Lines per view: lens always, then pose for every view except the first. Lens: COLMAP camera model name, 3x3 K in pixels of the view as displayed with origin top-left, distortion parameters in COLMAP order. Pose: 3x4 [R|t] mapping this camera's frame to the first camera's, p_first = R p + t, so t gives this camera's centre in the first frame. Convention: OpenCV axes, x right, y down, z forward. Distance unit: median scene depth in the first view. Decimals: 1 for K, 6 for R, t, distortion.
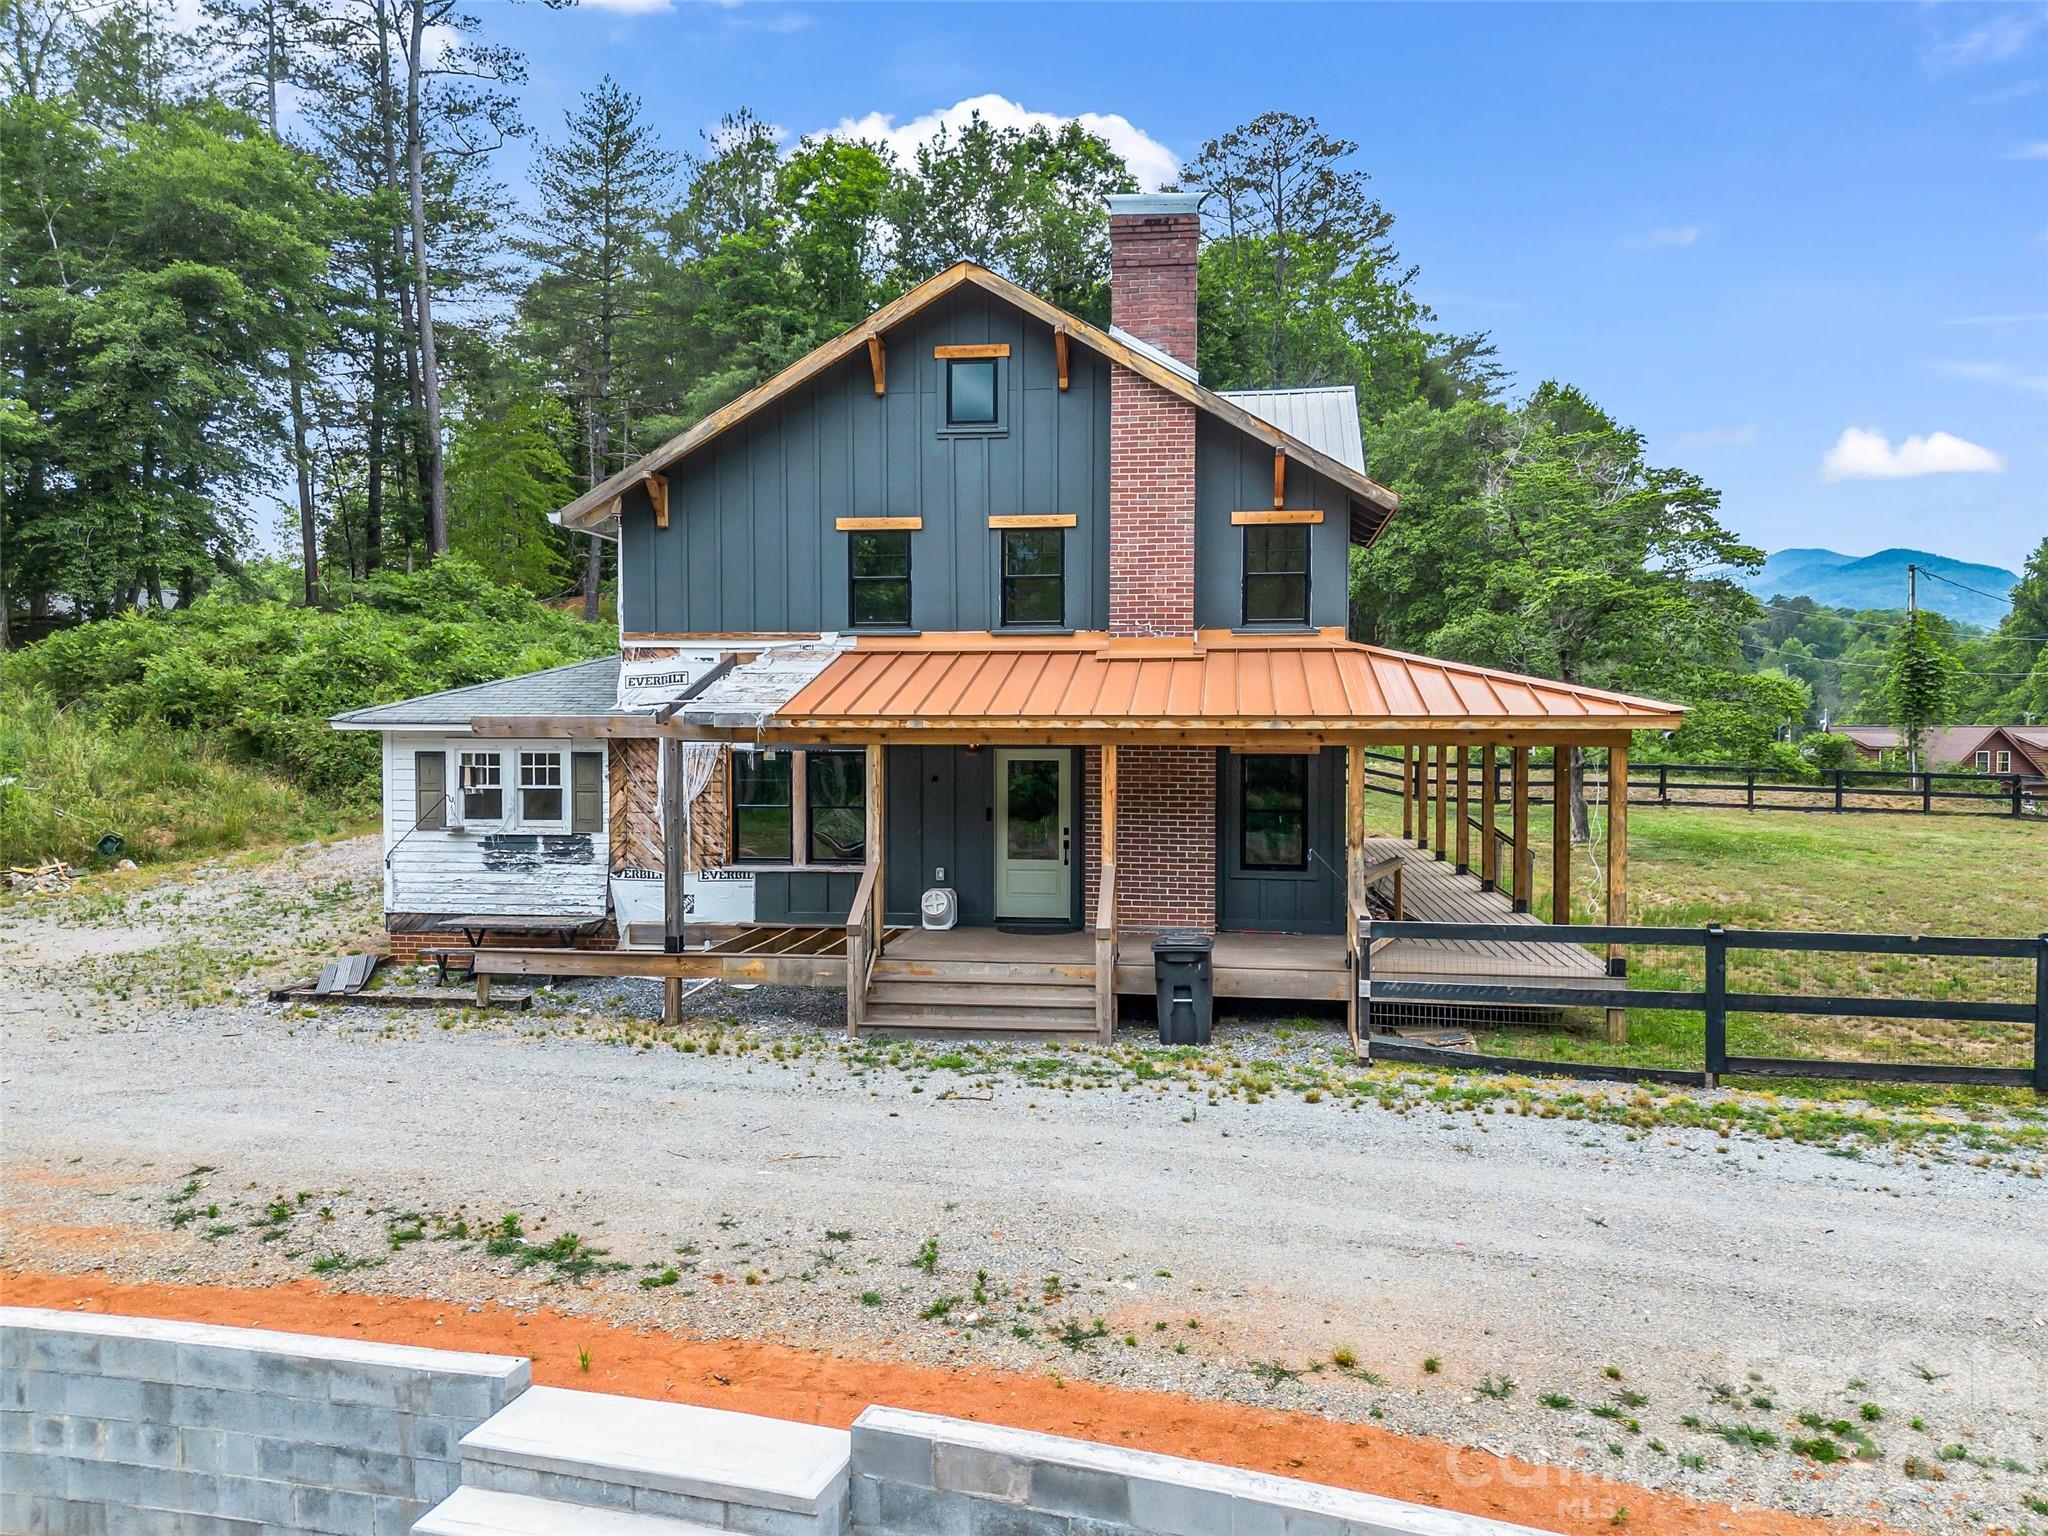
lens RADIAL K [[1455.6, 0, 1050.6], [0, 1455.6, 775.9], [0, 0, 1]] dist [0.049694, -0.027817]
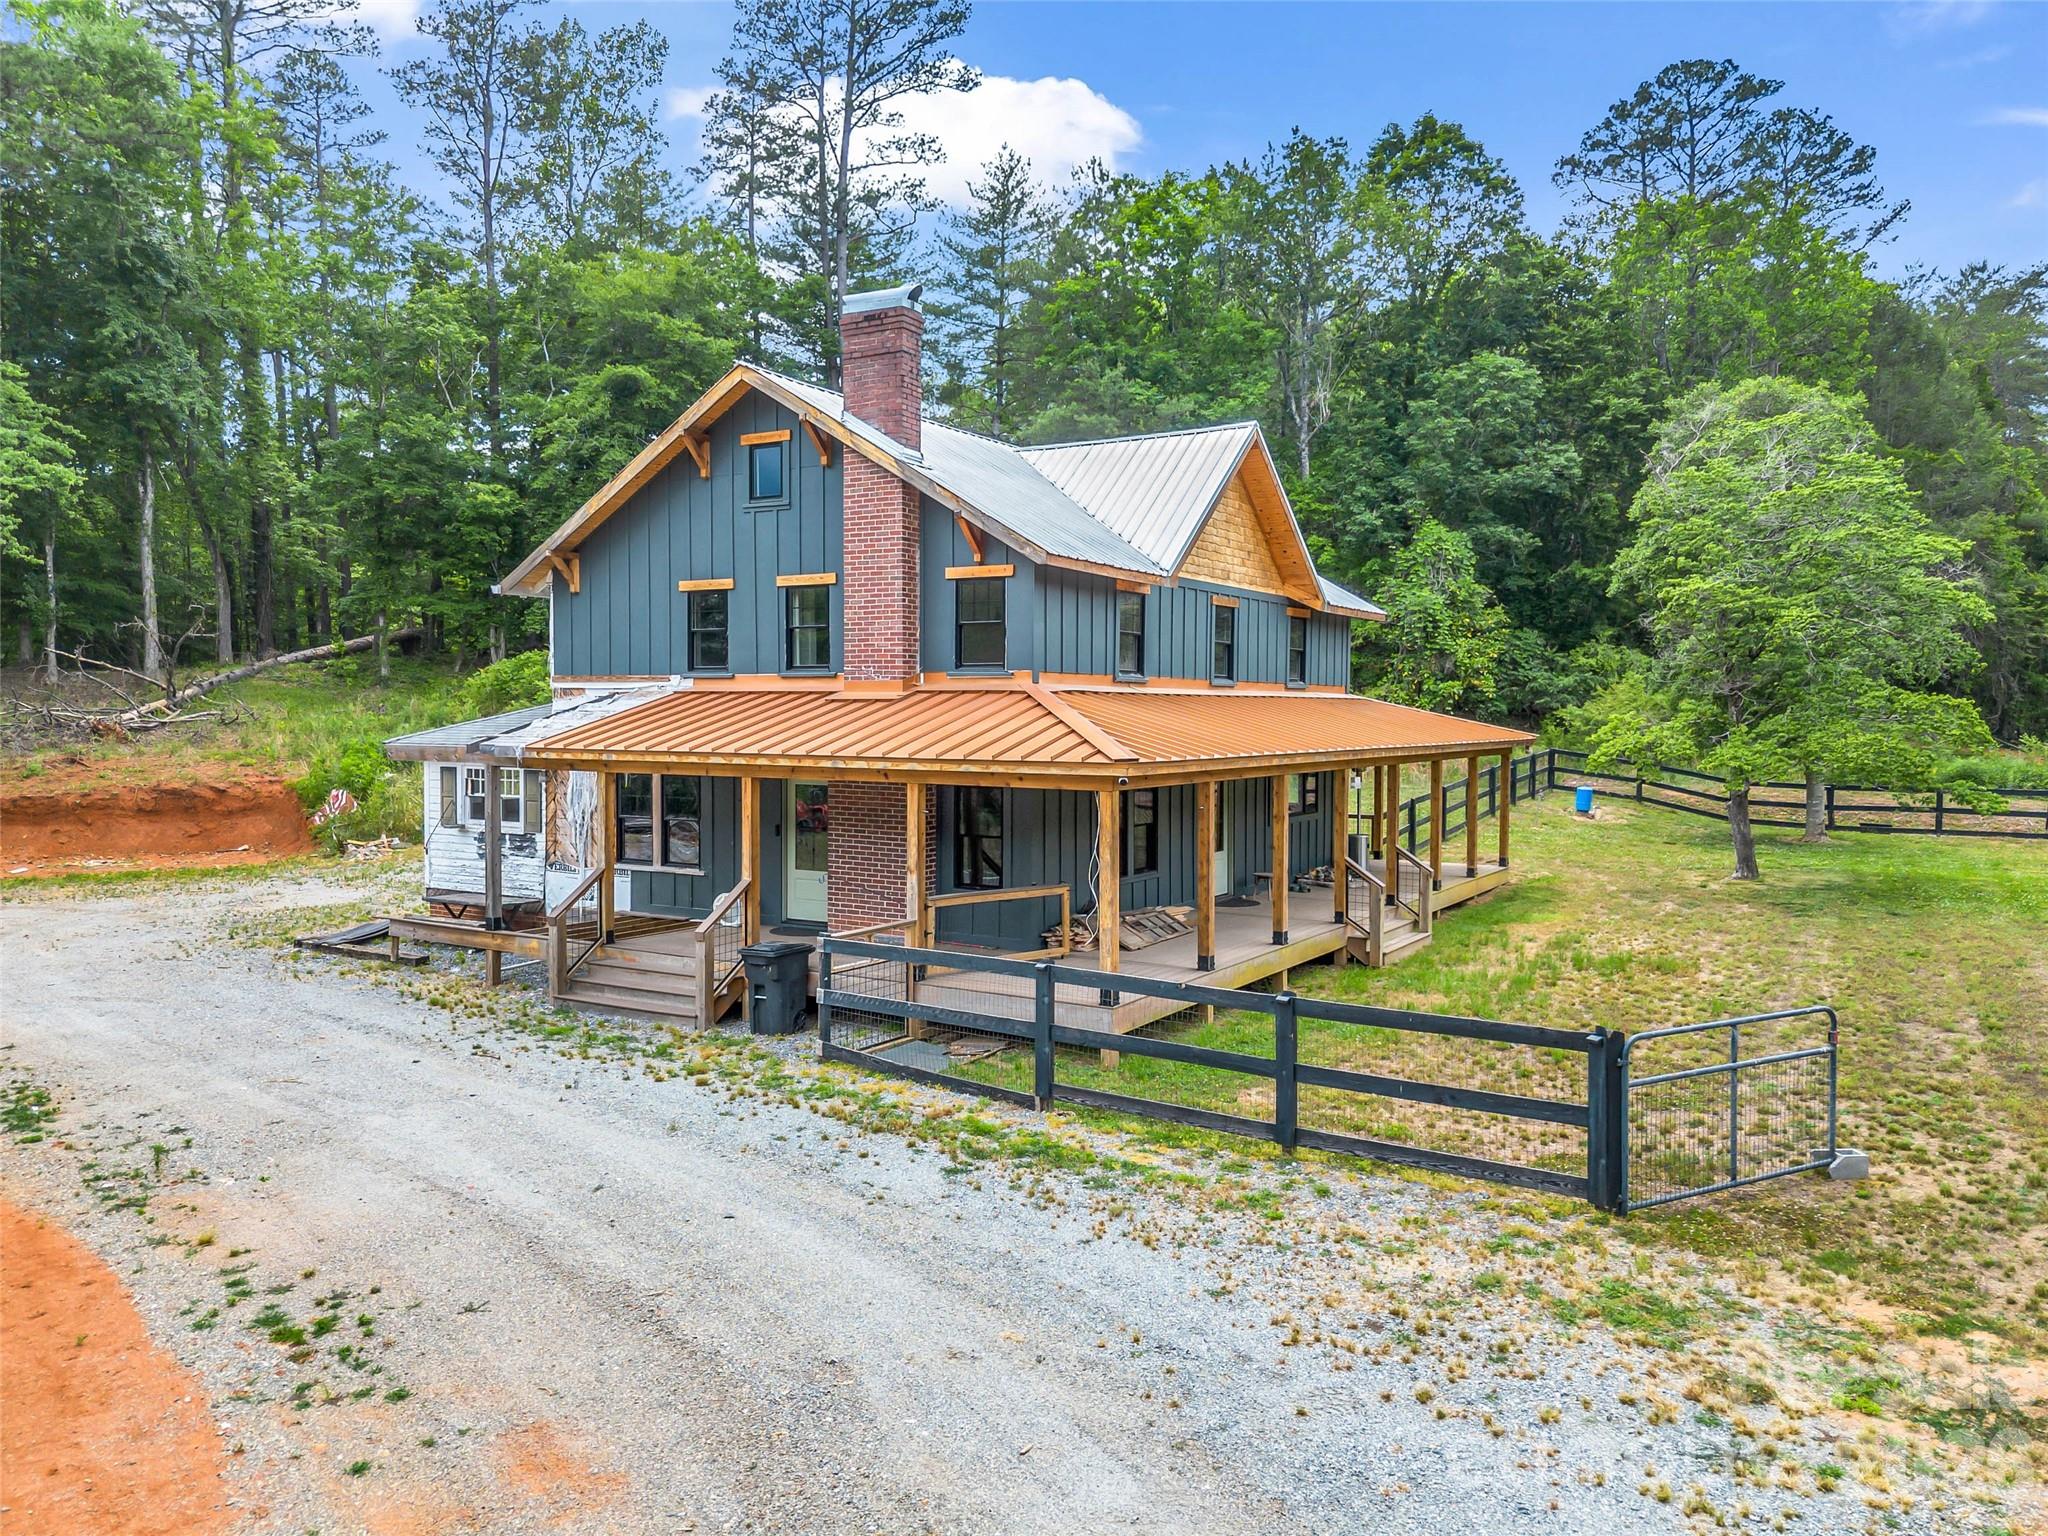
lens RADIAL K [[1455.6, 0, 1050.6], [0, 1455.6, 775.9], [0, 0, 1]] dist [0.049694, -0.027817]
pose [[0.913421, 0.021347, -0.406456, 0.633691], [-0.019547, 0.999772, 0.008581, -0.031694], [0.406547, 0.000107, 0.913630, 0.014901]]
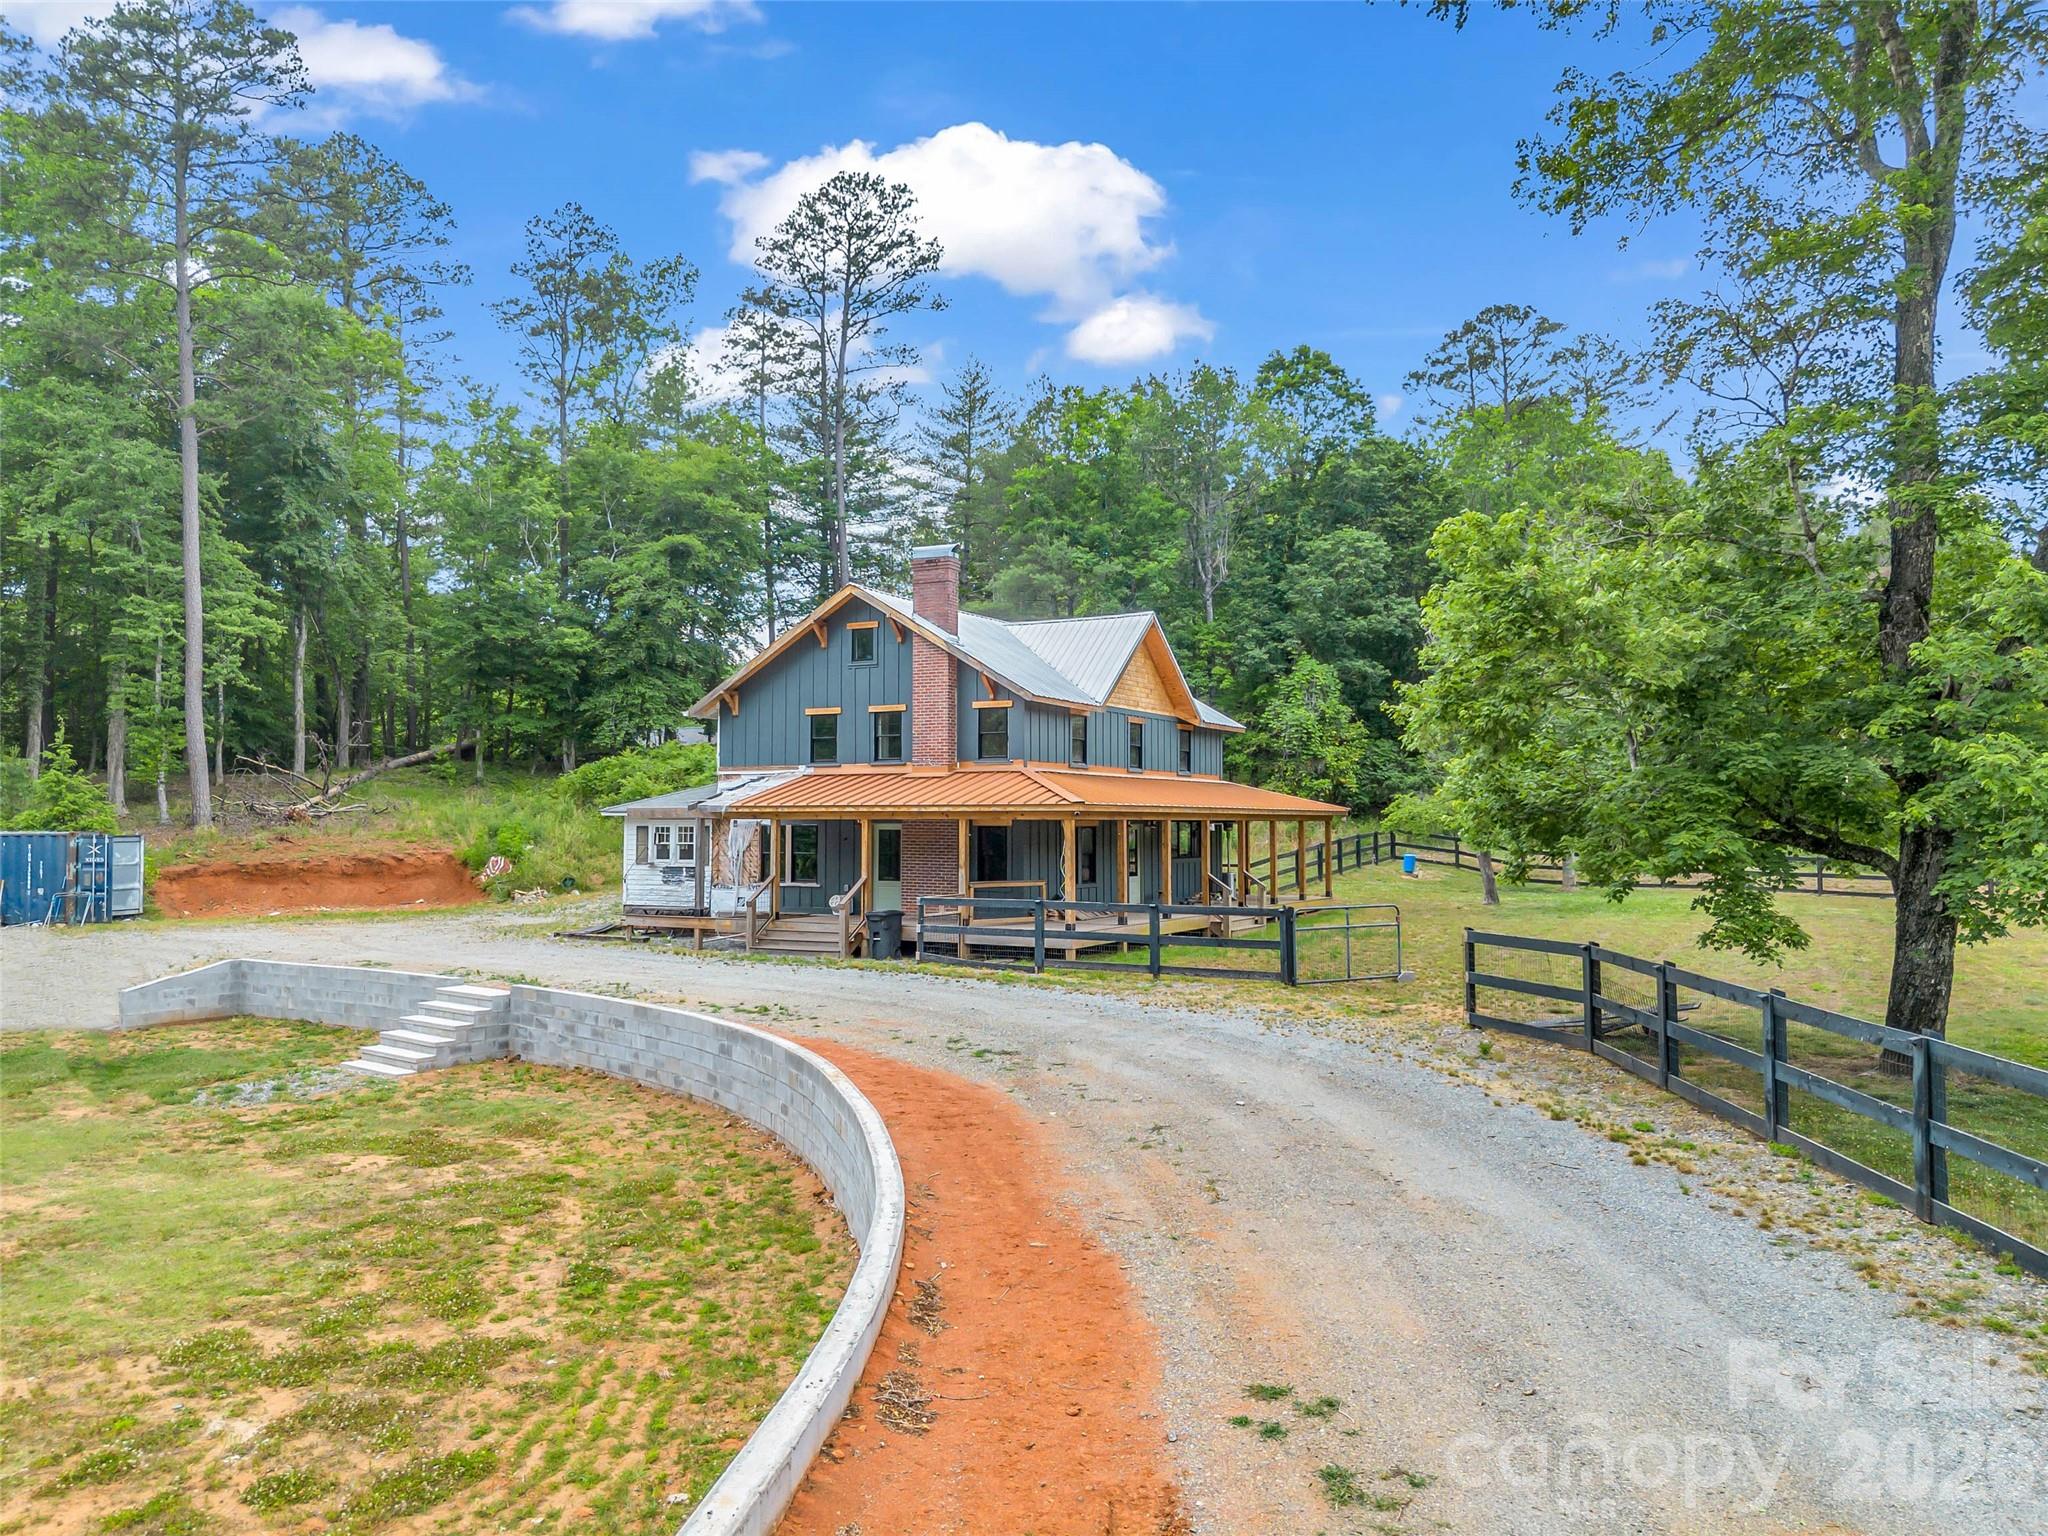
lens RADIAL K [[1455.6, 0, 1050.6], [0, 1455.6, 775.9], [0, 0, 1]] dist [0.049694, -0.027817]
pose [[0.929153, -0.011659, -0.369511, 0.907121], [-0.014759, 0.997536, -0.068587, 0.047583], [0.369400, 0.069182, 0.926692, -0.727604]]
